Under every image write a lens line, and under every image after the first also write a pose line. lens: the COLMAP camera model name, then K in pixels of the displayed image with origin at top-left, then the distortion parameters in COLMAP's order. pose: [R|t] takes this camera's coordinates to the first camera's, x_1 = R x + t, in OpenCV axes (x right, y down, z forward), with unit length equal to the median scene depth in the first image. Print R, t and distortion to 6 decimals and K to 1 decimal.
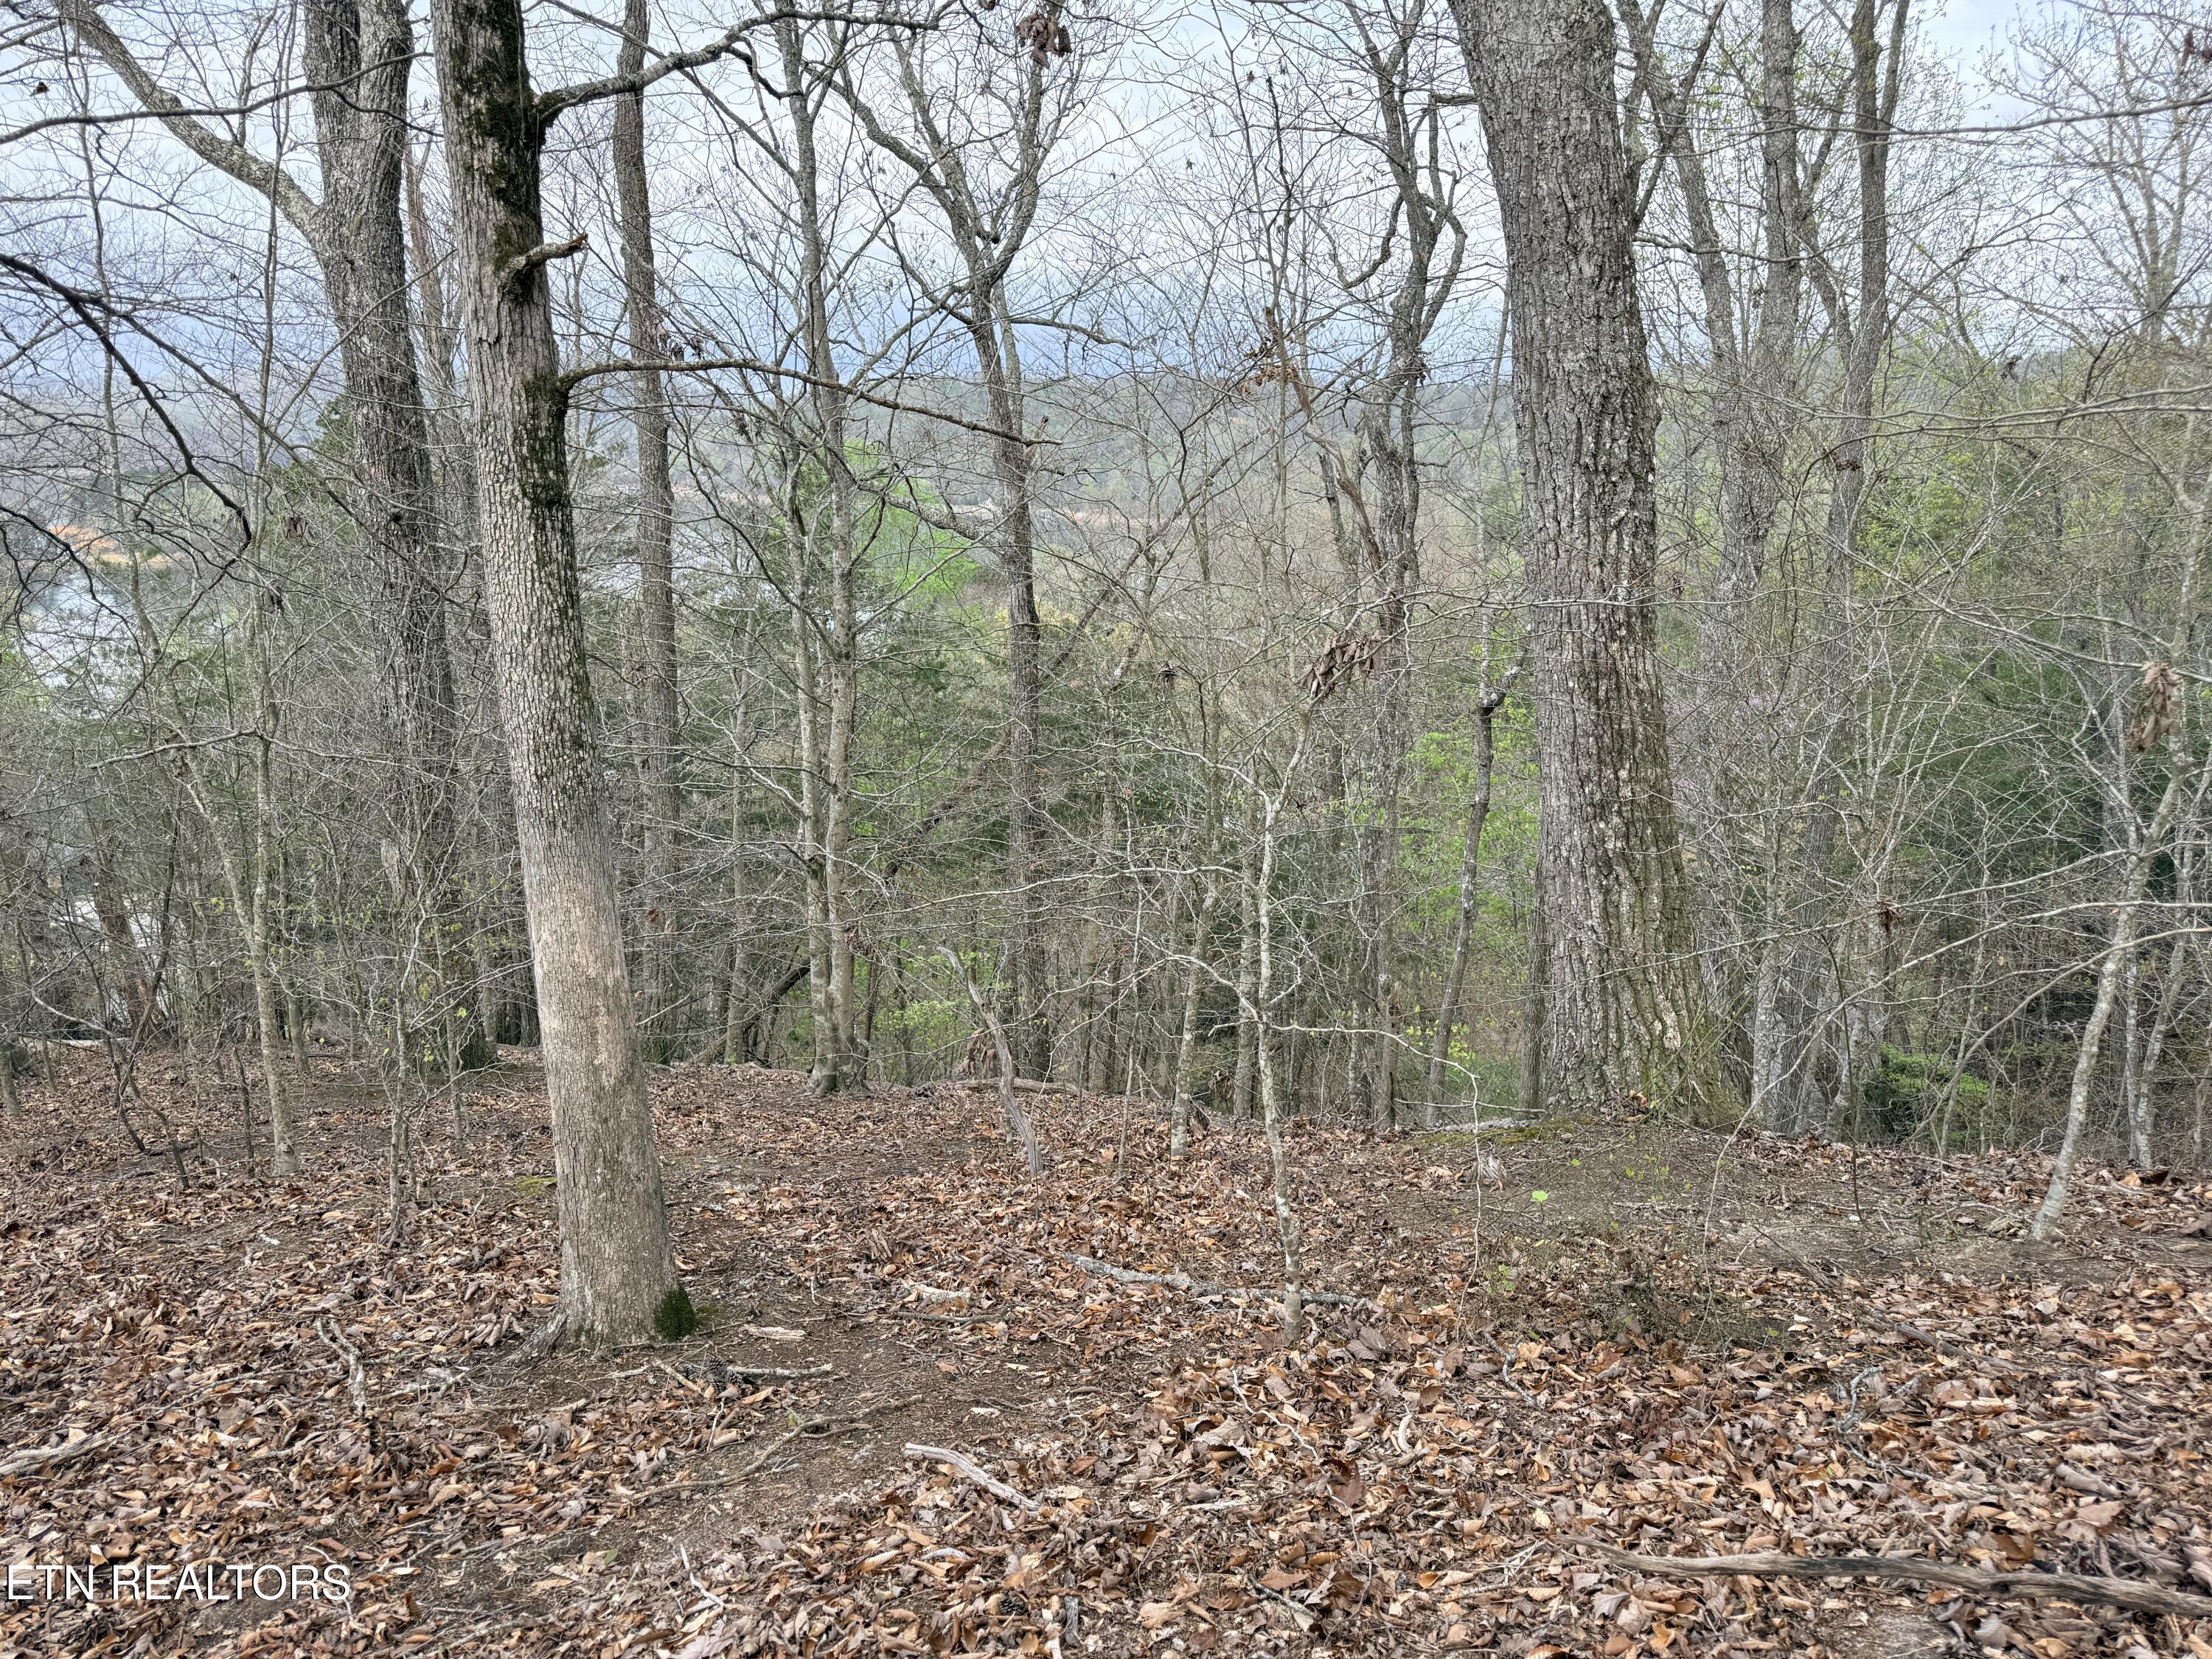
lens RADIAL K [[1556.7, 0, 1110.3], [0, 1556.7, 833.9], [0, 0, 1]] dist [0.081263, -0.094618]
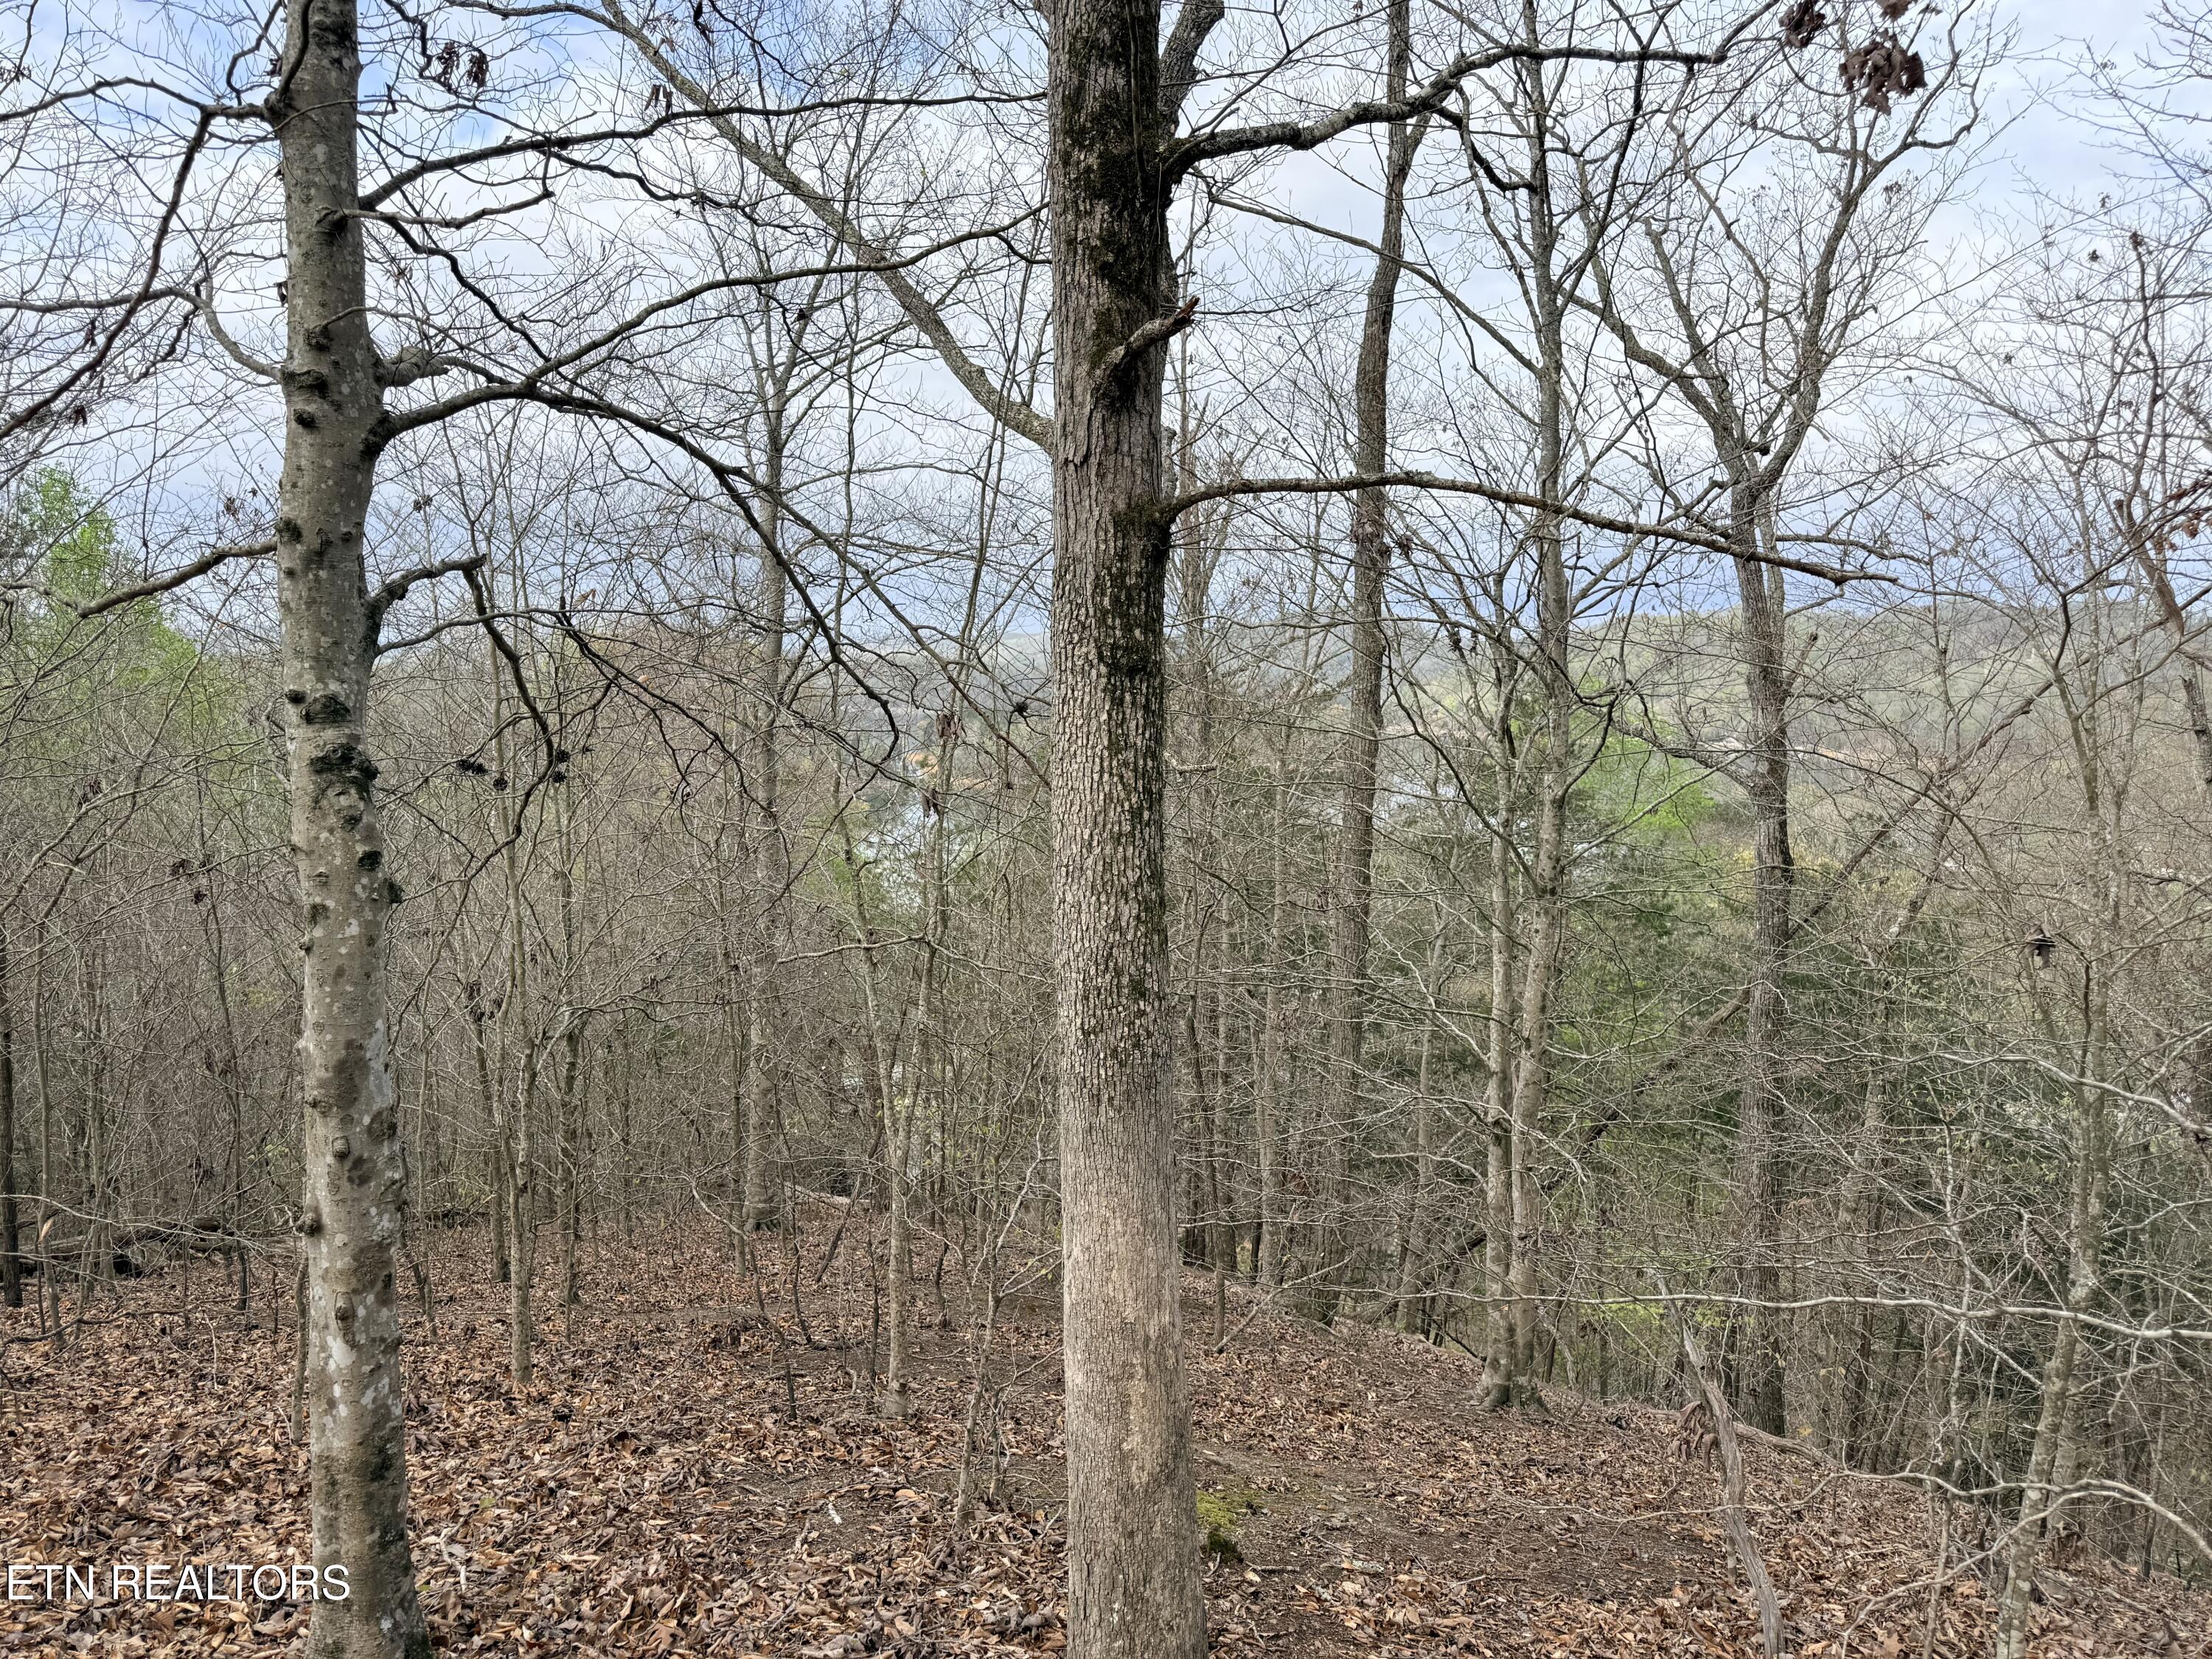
lens RADIAL K [[1556.7, 0, 1107.5], [0, 1556.7, 837.5], [0, 0, 1]] dist [0.081263, -0.094618]
pose [[0.898984, 0.041048, -0.436054, -0.025452], [-0.103553, 0.987291, -0.120551, -0.026006], [0.425564, 0.153528, 0.891810, 0.220601]]
